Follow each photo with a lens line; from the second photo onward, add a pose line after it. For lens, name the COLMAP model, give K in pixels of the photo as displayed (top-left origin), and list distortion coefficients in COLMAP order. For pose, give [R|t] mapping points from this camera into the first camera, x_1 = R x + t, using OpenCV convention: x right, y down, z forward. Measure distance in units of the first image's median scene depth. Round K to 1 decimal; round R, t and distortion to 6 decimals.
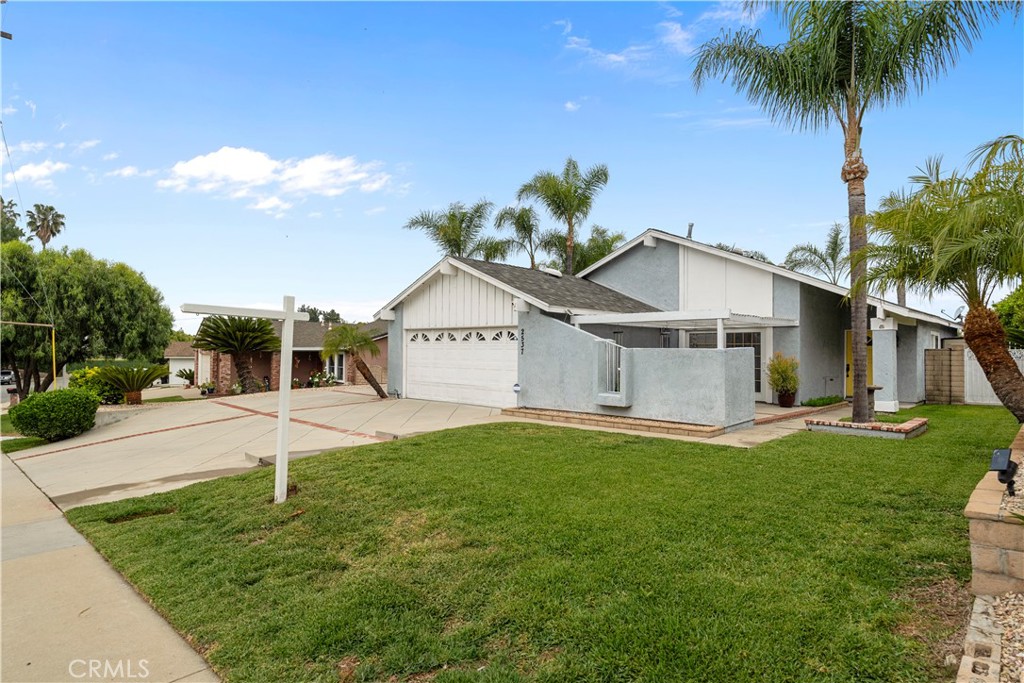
lens RADIAL K [[577.5, 0, 512.0], [0, 577.5, 341.5], [0, 0, 1]] dist [0.001505, -0.000056]
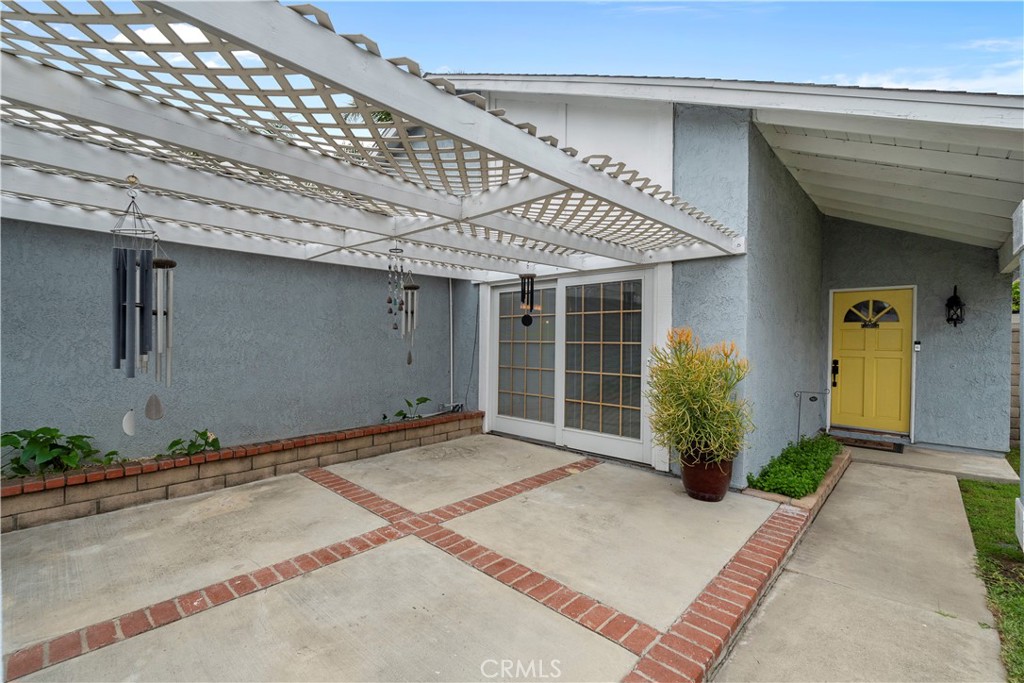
lens RADIAL K [[450.2, 0, 512.0], [0, 450.2, 341.5], [0, 0, 1]] dist [-0.004009, -0.000035]
pose [[0.999777, 0.003058, 0.020888, 0.293661], [-0.003619, 0.999633, 0.026833, 0.014331], [-0.020798, -0.026903, 0.999422, 0.611250]]
